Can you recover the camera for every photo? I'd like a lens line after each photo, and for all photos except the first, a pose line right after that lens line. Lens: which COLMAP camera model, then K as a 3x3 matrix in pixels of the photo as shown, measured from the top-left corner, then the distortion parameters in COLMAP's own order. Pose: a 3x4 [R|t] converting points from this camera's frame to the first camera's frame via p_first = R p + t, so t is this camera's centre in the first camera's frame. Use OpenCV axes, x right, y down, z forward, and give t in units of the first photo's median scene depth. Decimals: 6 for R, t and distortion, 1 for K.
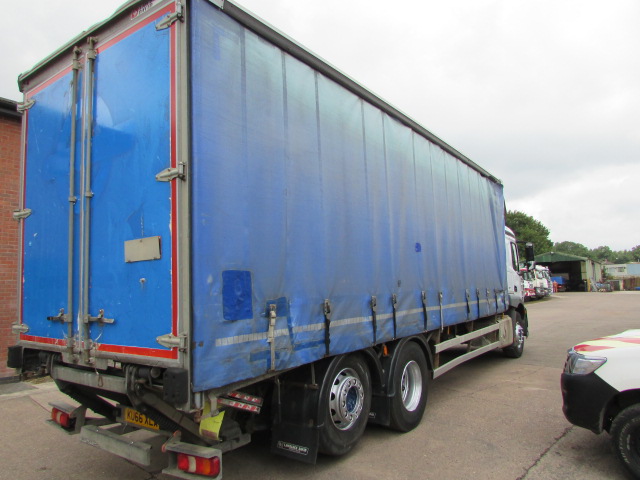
lens RADIAL K [[448.9, 0, 324.3], [0, 448.9, 238.9], [0, 0, 1]] dist [-0.031719, 0.000501]
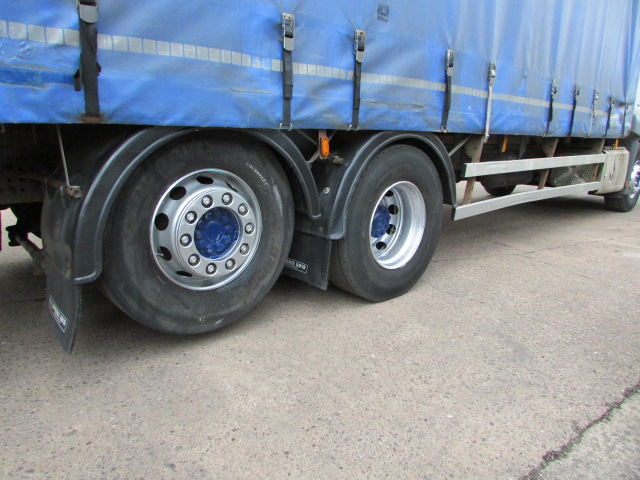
lens RADIAL K [[448.9, 0, 324.3], [0, 448.9, 238.9], [0, 0, 1]] dist [-0.031719, 0.000501]
pose [[0.975804, 0.097086, -0.195911, 0.224704], [-0.026357, 0.941709, 0.335394, 0.169004], [0.217053, -0.322115, 0.921482, 0.487984]]
